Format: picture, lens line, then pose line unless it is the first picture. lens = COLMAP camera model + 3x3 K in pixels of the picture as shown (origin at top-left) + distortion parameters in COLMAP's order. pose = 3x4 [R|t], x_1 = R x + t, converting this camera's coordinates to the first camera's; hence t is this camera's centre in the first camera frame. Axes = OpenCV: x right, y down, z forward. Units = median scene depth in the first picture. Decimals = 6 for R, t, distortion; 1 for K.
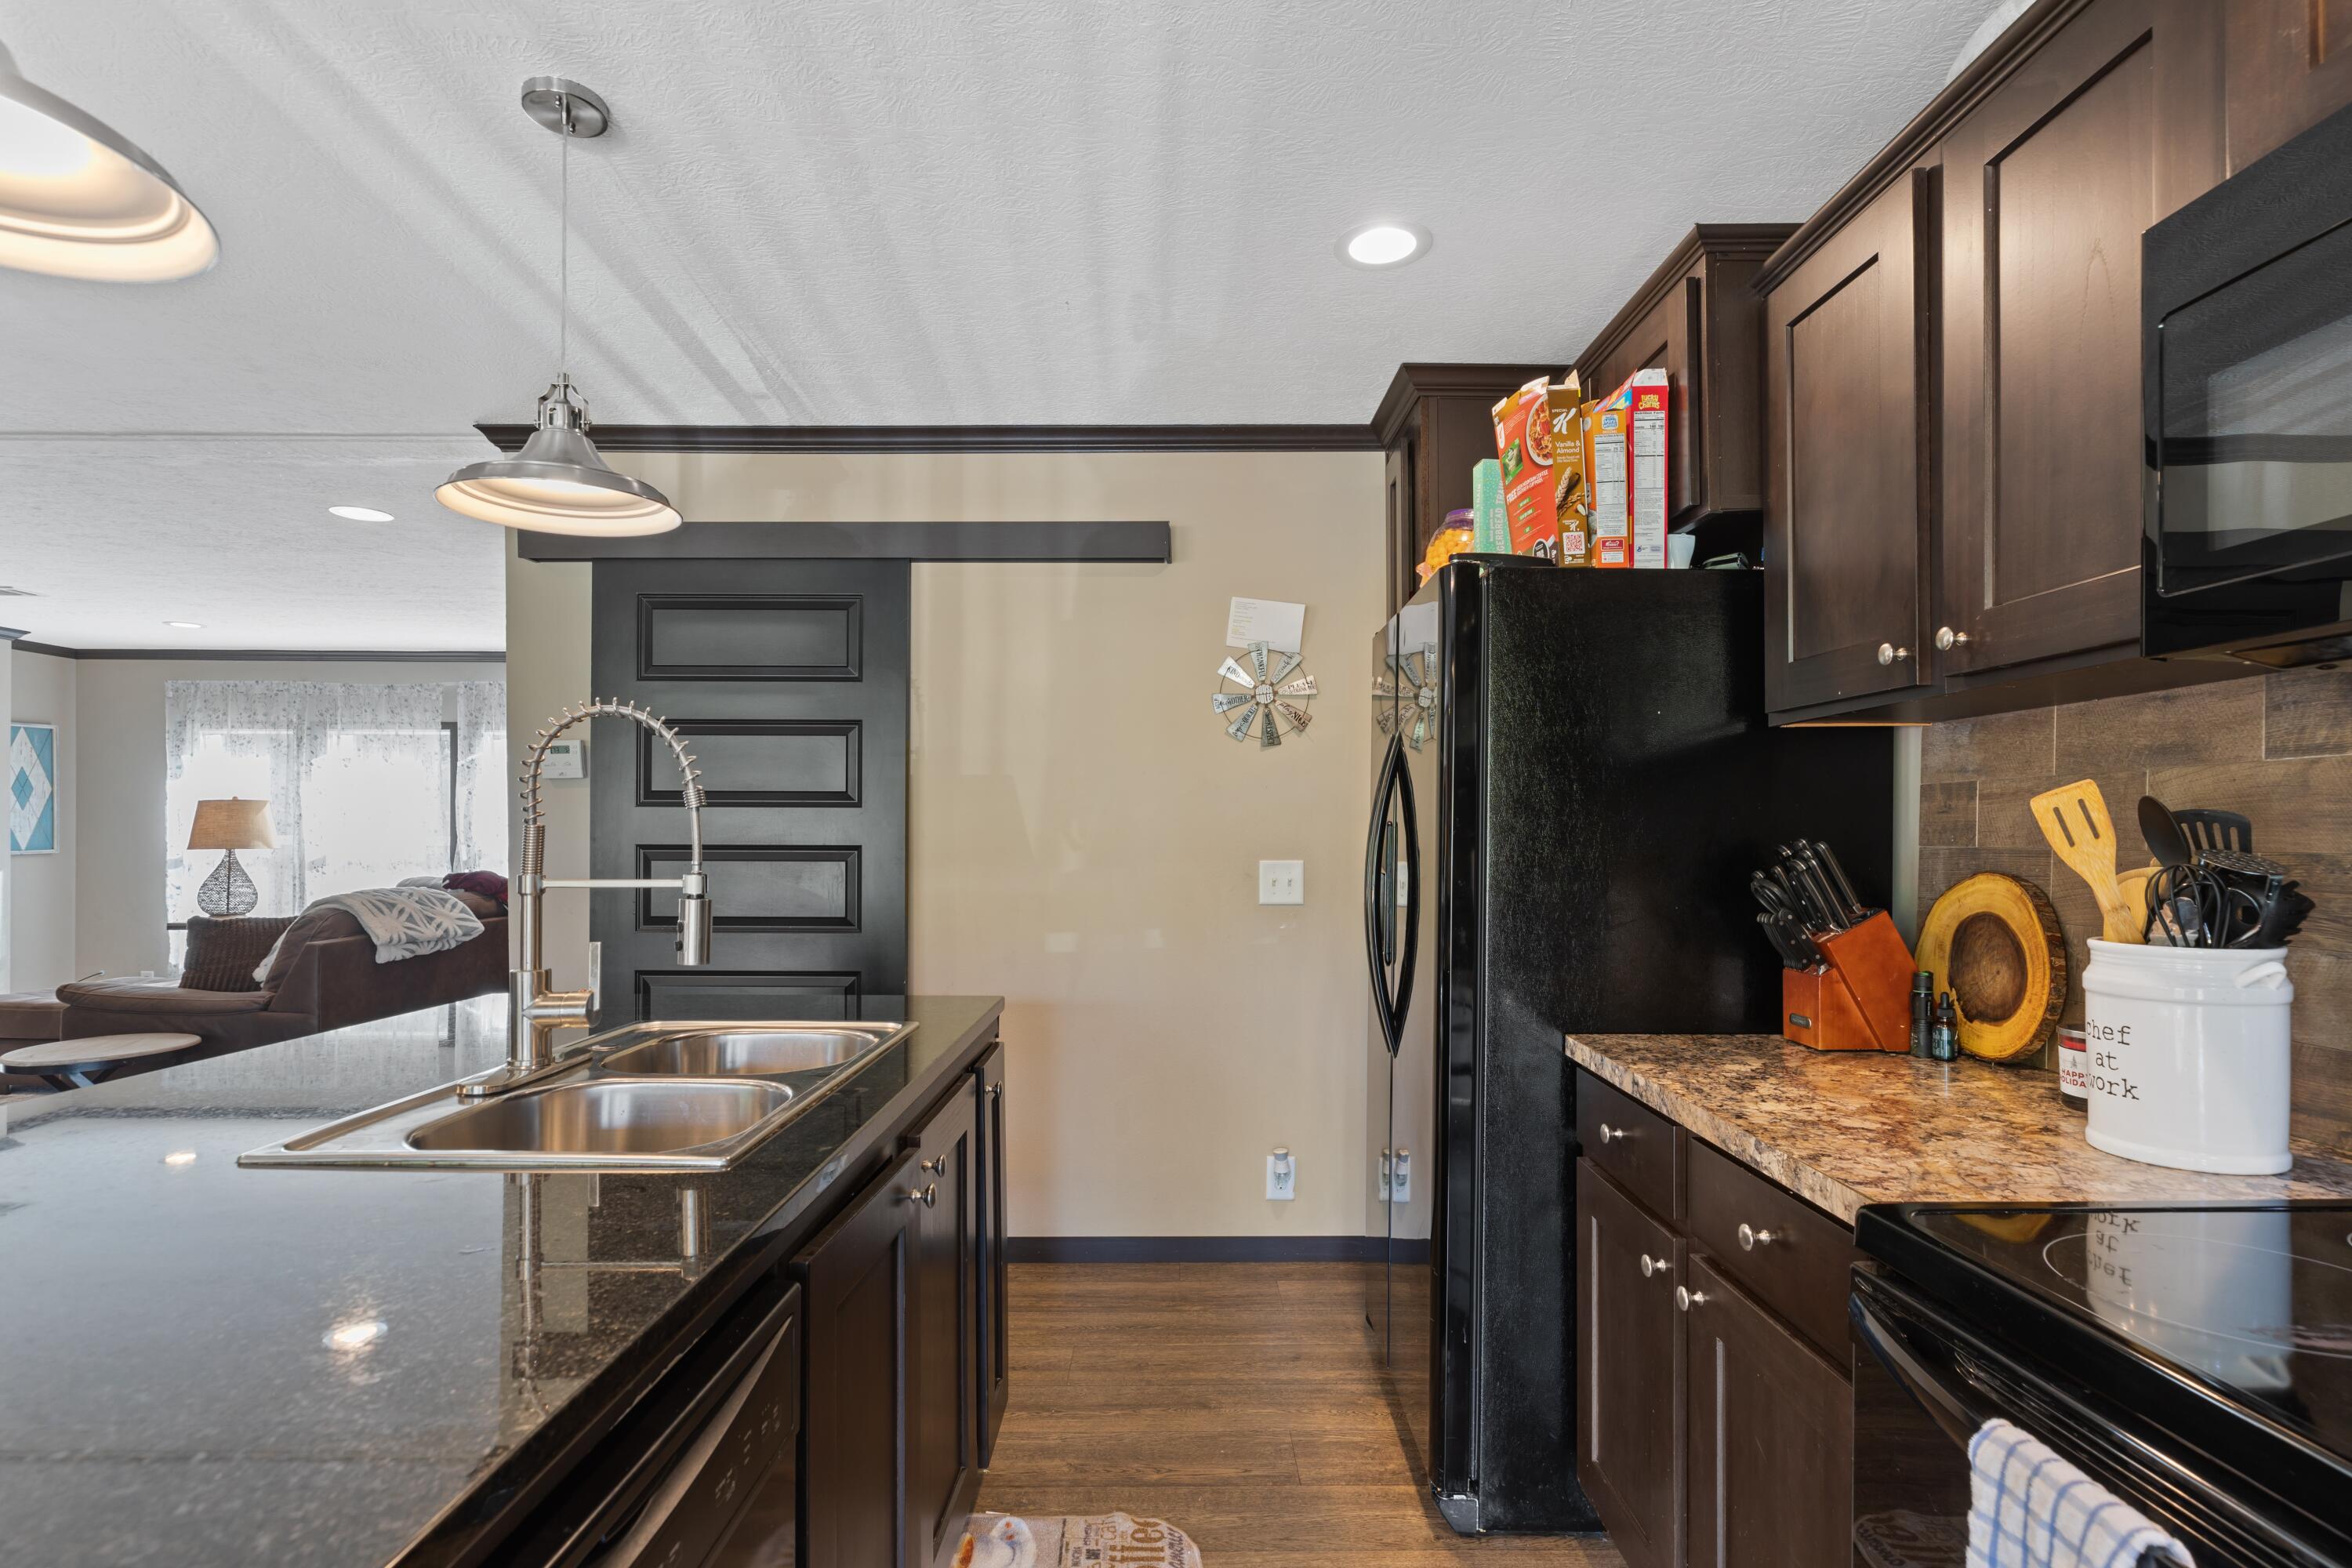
lens RADIAL K [[1134.6, 0, 1180.4], [0, 1134.6, 838.8], [0, 0, 1]] dist [-0.003668, -0.000192]
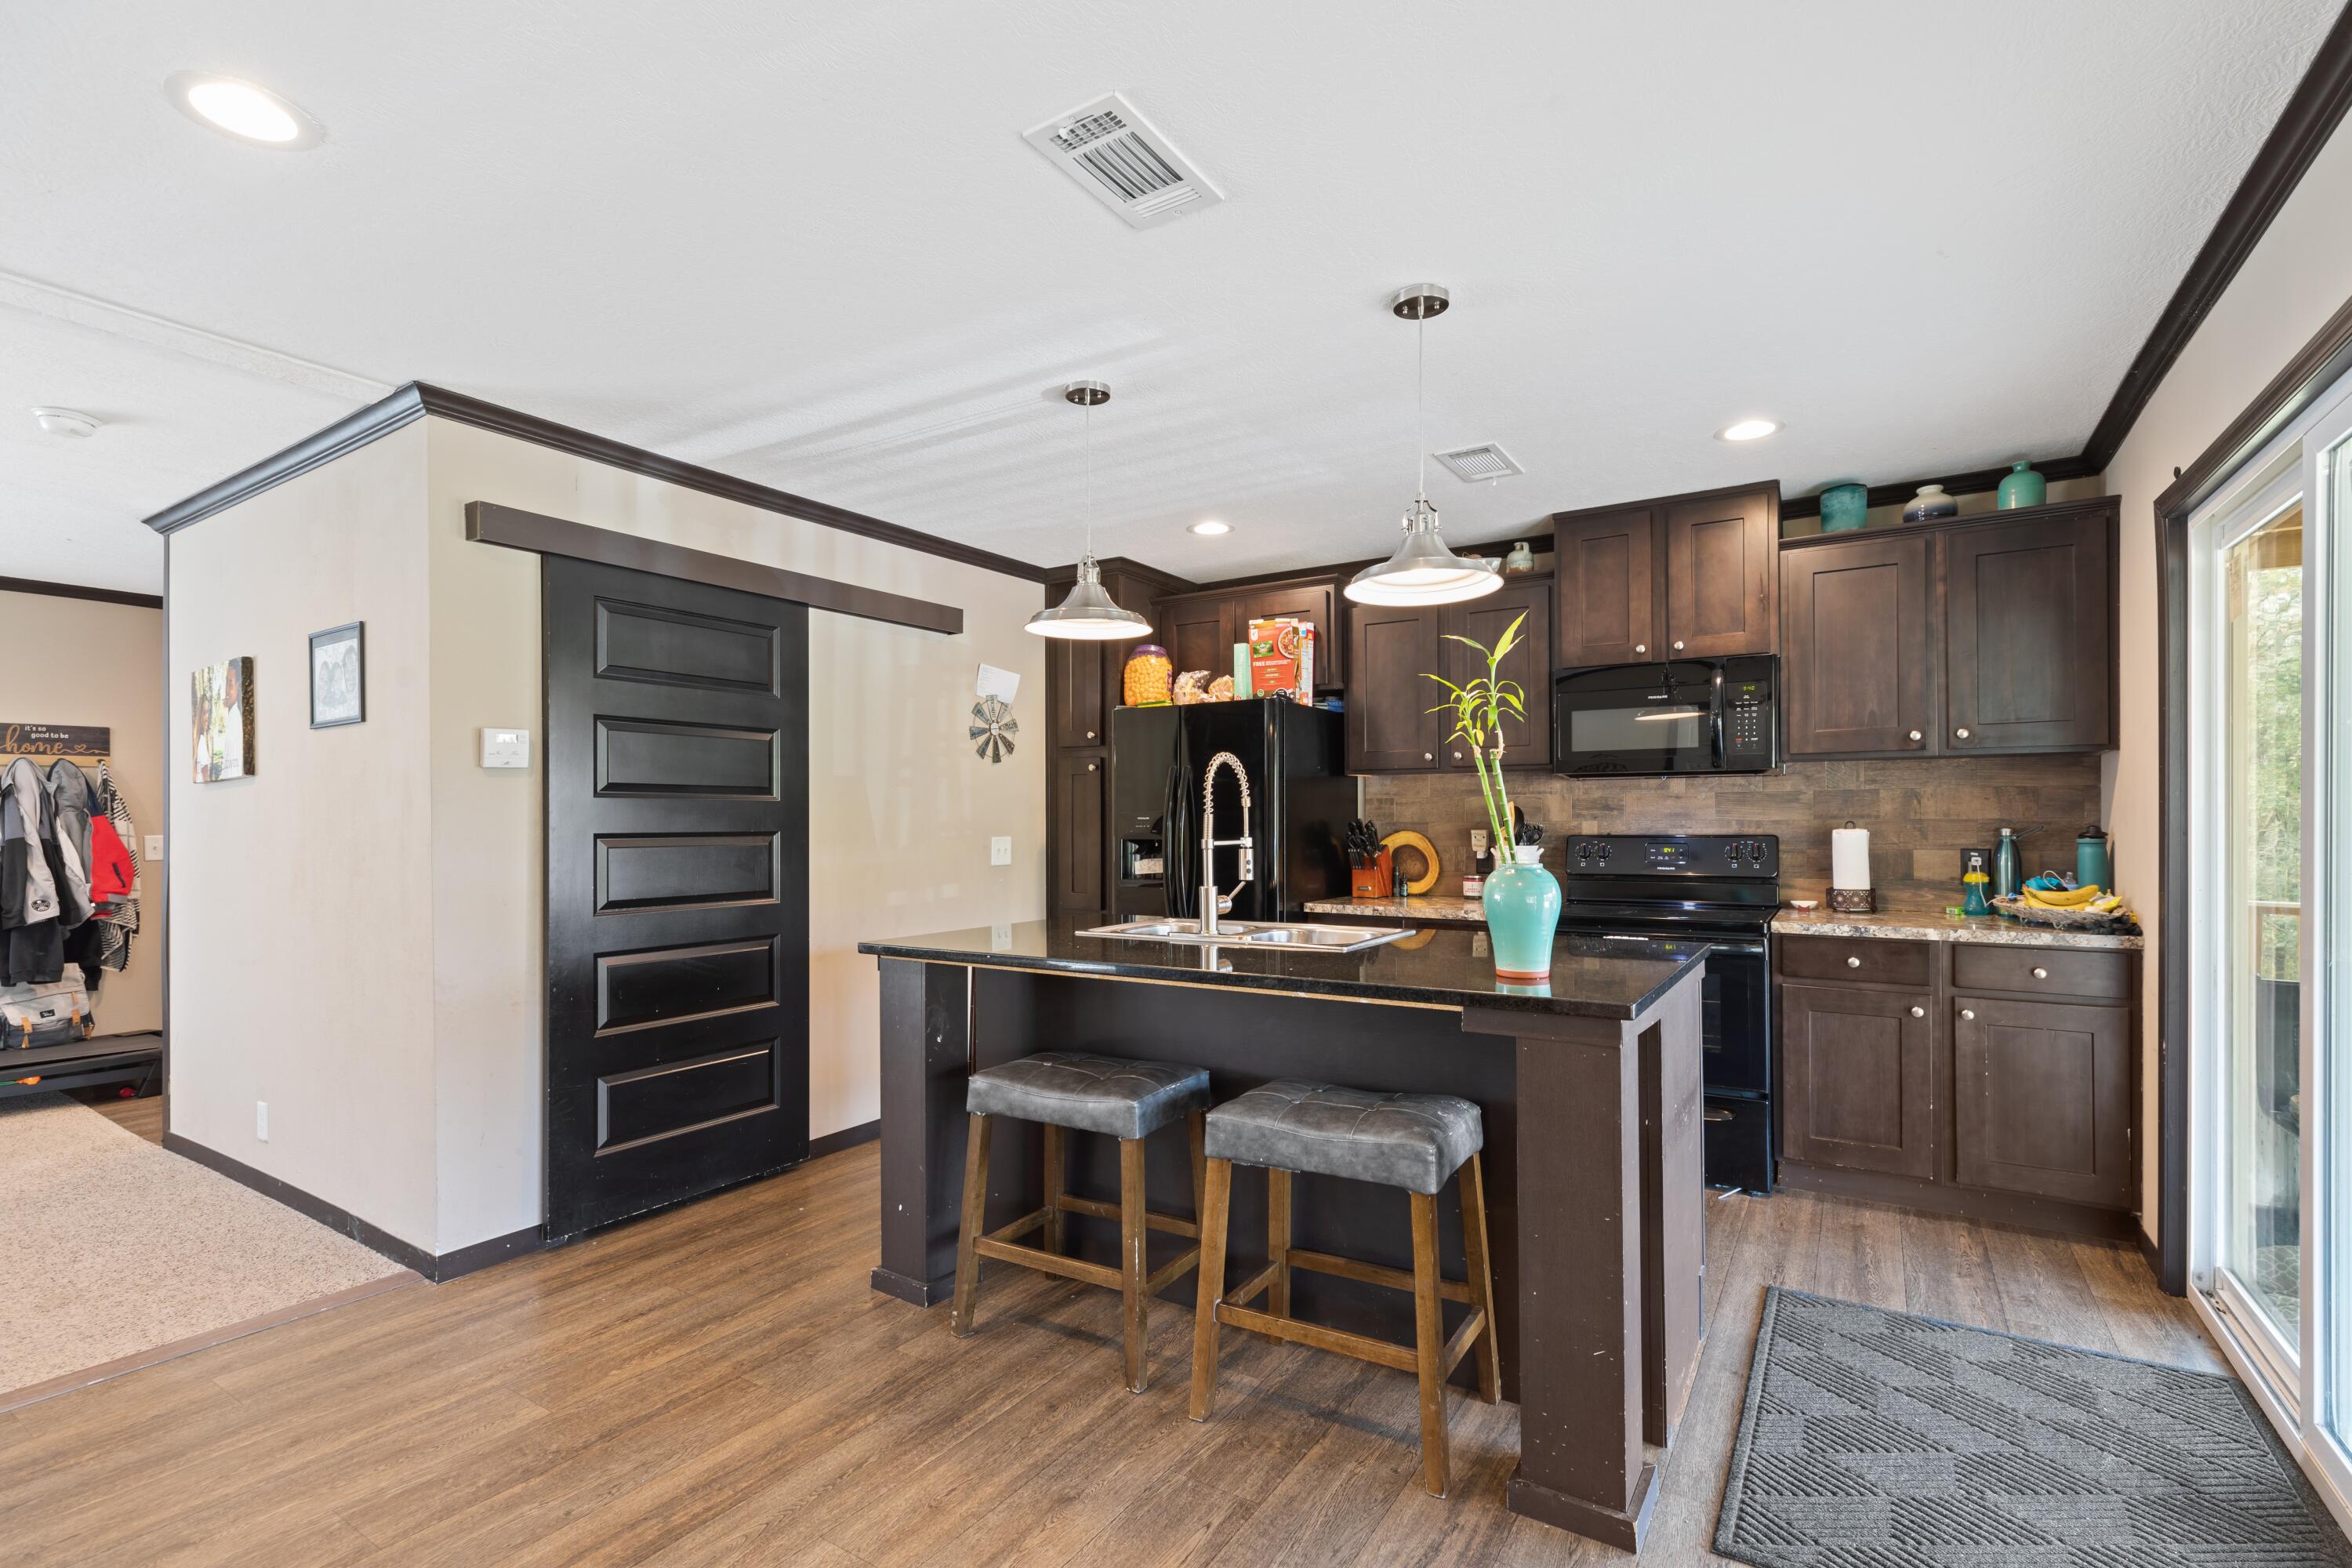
lens RADIAL K [[1077.0, 0, 1180.6], [0, 1077.0, 820.3], [0, 0, 1]] dist [0.003272, -0.000062]
pose [[0.542621, -0.005299, 0.839961, -1.020062], [0.010310, 0.999947, -0.000352, -0.000544], [-0.839914, 0.008851, 0.542647, 0.000174]]
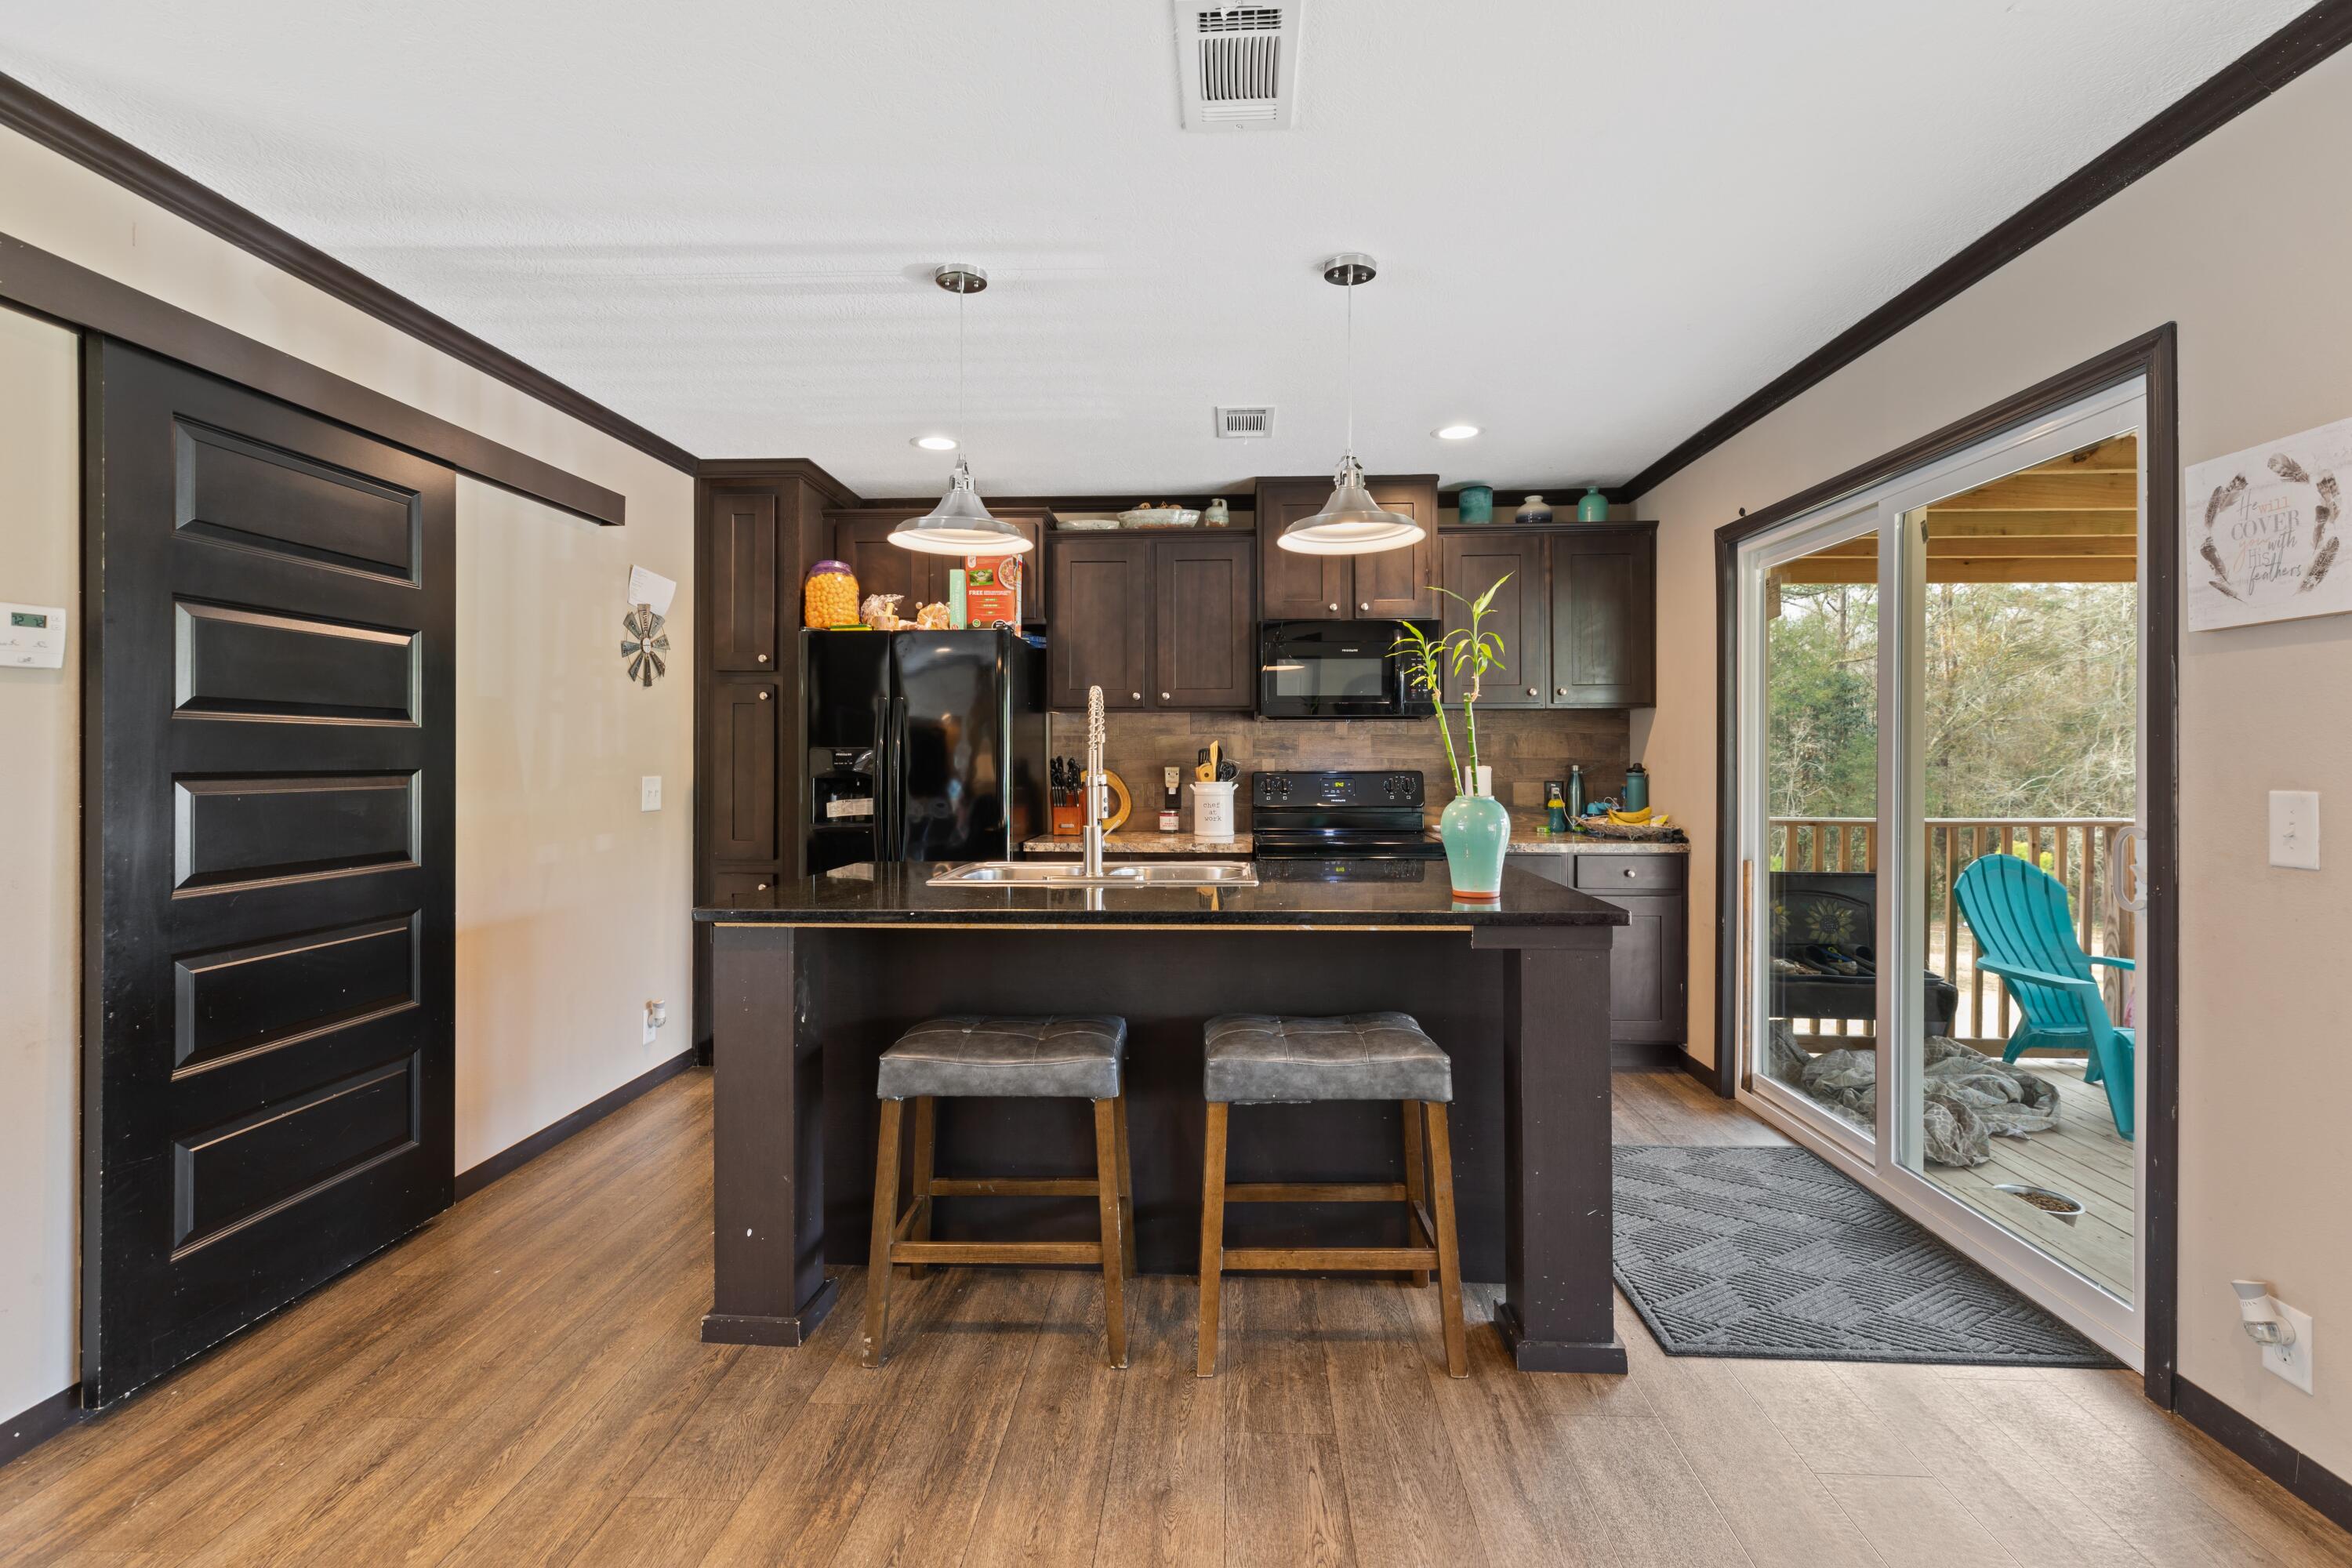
lens RADIAL K [[1077.0, 0, 1173.8], [0, 1077.0, 756.7], [0, 0, 1]] dist [0.003272, -0.000062]
pose [[0.055648, -0.001926, 0.998449, -1.102404], [0.006253, 0.999979, 0.001581, -0.001127], [-0.998431, 0.006155, 0.055659, 0.349035]]
